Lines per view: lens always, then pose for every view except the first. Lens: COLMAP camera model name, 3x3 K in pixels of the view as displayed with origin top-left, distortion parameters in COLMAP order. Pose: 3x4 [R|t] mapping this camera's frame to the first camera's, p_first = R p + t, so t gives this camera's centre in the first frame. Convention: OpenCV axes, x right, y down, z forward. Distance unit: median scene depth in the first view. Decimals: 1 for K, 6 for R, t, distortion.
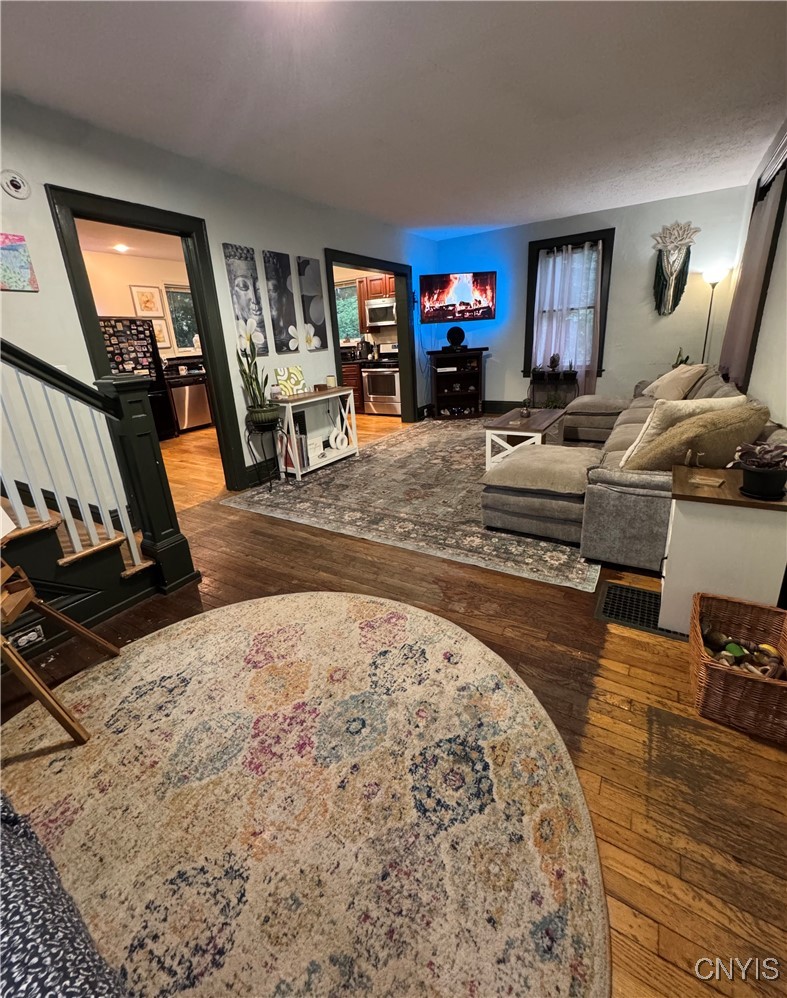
lens RADIAL K [[419.2, 0, 395.2], [0, 419.2, 473.5], [0, 0, 1]] dist [-0.001481, -0.000031]
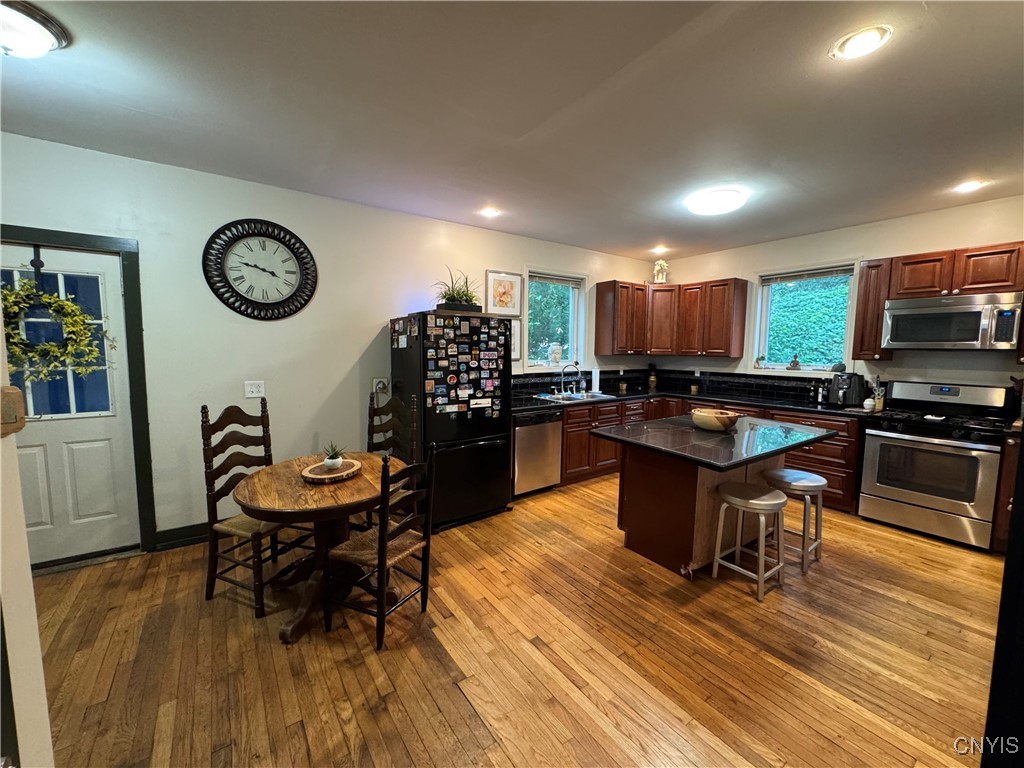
lens RADIAL K [[409.0, 0, 512.0], [0, 409.0, 384.0], [0, 0, 1]] dist [-0.002216, -0.000091]
pose [[0.916953, 0.099215, -0.386464, -0.346692], [-0.177819, 0.968698, -0.173218, -0.176071], [0.357181, 0.227553, 0.905893, 0.491497]]
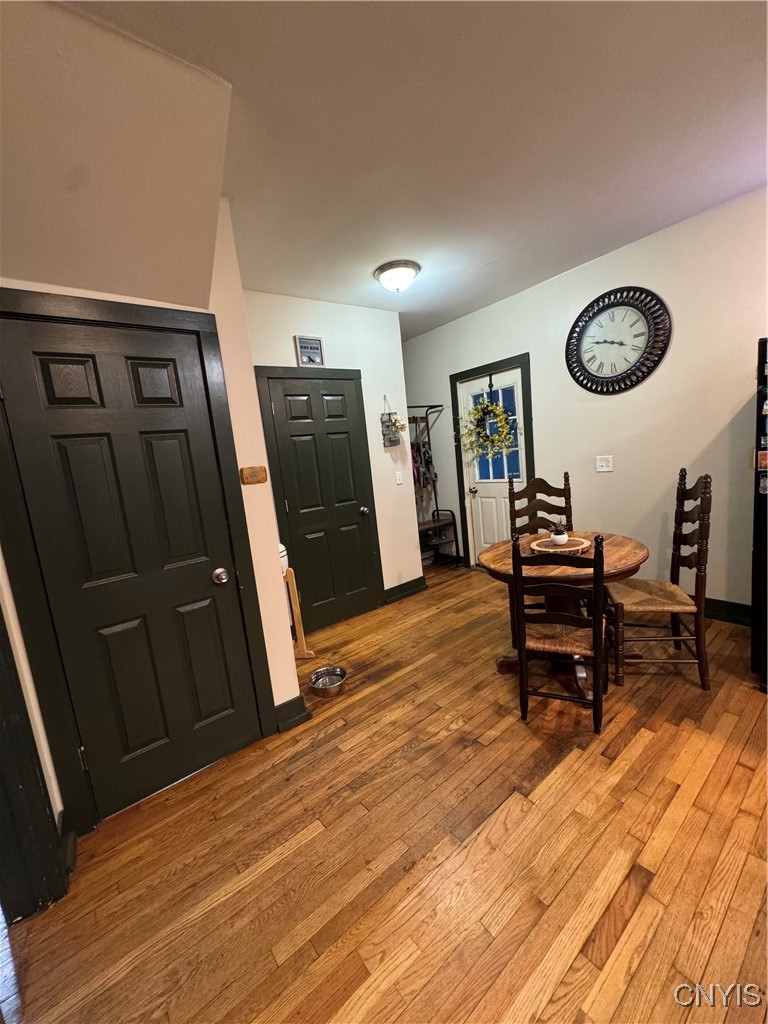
lens RADIAL K [[409.0, 0, 384.0], [0, 409.0, 512.0], [0, 0, 1]] dist [-0.002216, -0.000091]
pose [[-0.340667, 0.218519, -0.914437, -0.235415], [-0.166128, 0.943321, 0.287311, -0.250098], [0.925391, 0.249791, -0.285056, 0.753532]]
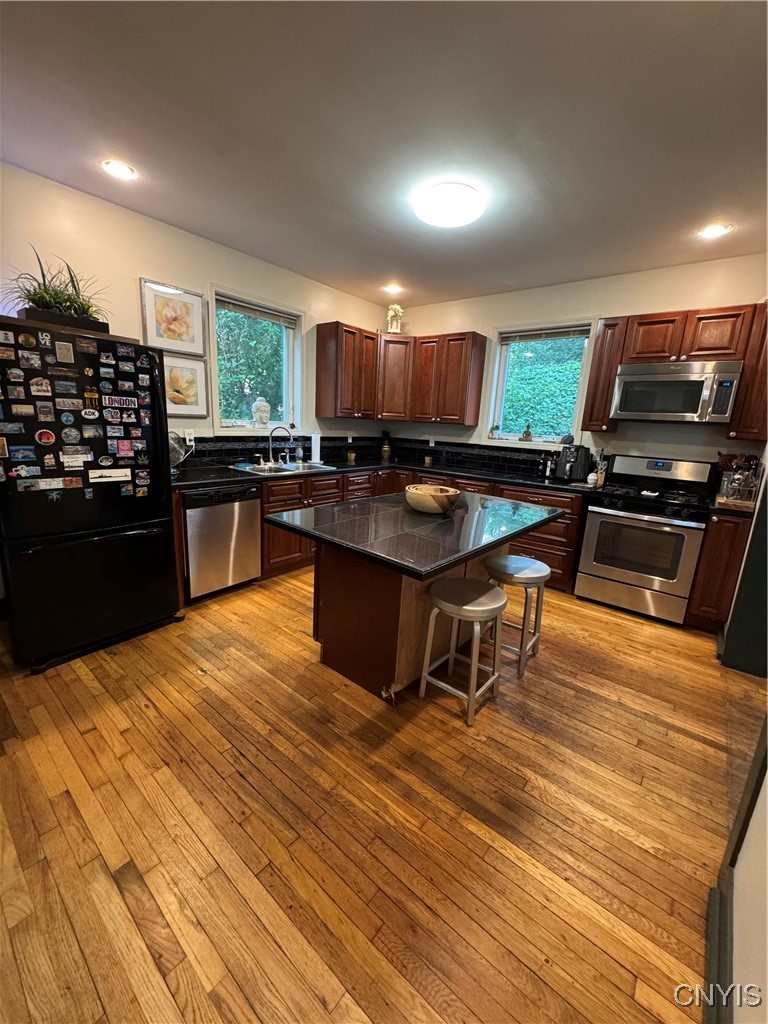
lens RADIAL K [[409.0, 0, 384.0], [0, 409.0, 512.0], [0, 0, 1]] dist [-0.002216, -0.000091]
pose [[0.985157, 0.133698, -0.107658, -0.310409], [-0.142845, 0.986321, -0.082260, -0.213184], [0.095188, 0.096417, 0.990779, 0.652444]]
